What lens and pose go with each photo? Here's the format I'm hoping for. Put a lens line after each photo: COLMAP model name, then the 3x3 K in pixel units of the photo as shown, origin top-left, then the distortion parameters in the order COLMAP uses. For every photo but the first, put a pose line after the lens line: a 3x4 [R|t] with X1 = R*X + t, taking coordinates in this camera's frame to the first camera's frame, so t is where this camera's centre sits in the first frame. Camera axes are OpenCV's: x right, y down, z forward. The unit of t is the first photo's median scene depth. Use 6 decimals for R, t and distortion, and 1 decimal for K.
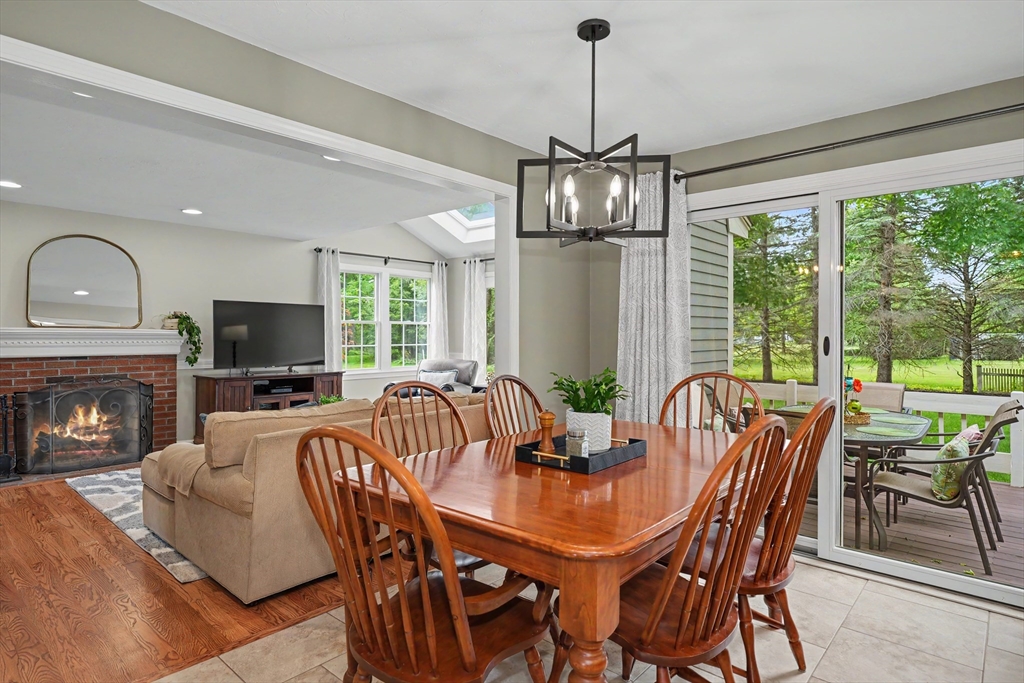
lens RADIAL K [[557.3, 0, 512.0], [0, 557.3, 332.7], [0, 0, 1]] dist [-0.002278, -0.001148]
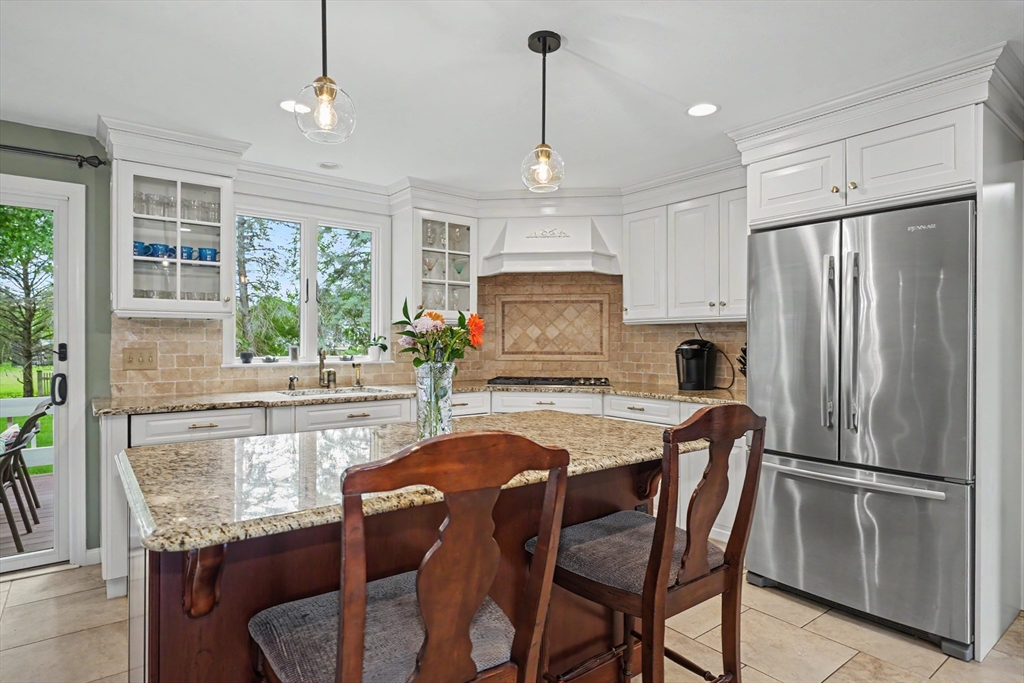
lens RADIAL K [[557.3, 0, 502.8], [0, 557.3, 339.3], [0, 0, 1]] dist [-0.002278, -0.001148]
pose [[0.183700, 0.001337, 0.982981, -0.036218], [-0.002020, 0.999997, -0.000983, -0.000366], [-0.982980, -0.001805, 0.183702, -0.086623]]
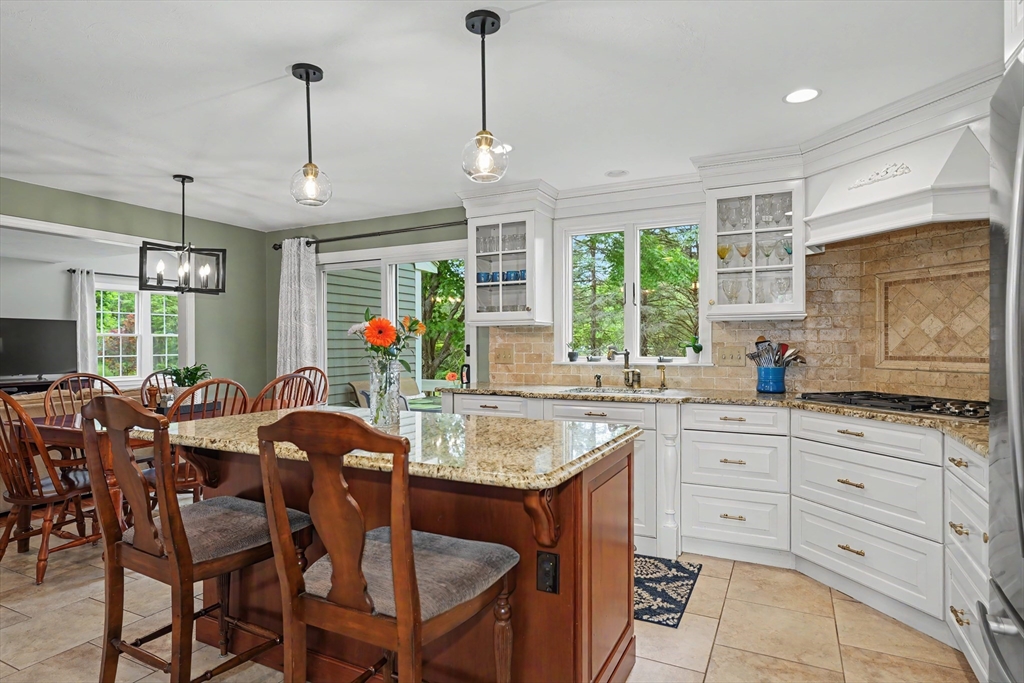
lens RADIAL K [[557.3, 0, 505.2], [0, 557.3, 344.1], [0, 0, 1]] dist [-0.002278, -0.001148]
pose [[0.965335, -0.004228, 0.260982, 0.239982], [0.004367, 0.999990, 0.000047, 0.003143], [-0.260979, 0.001094, 0.965344, -0.366038]]
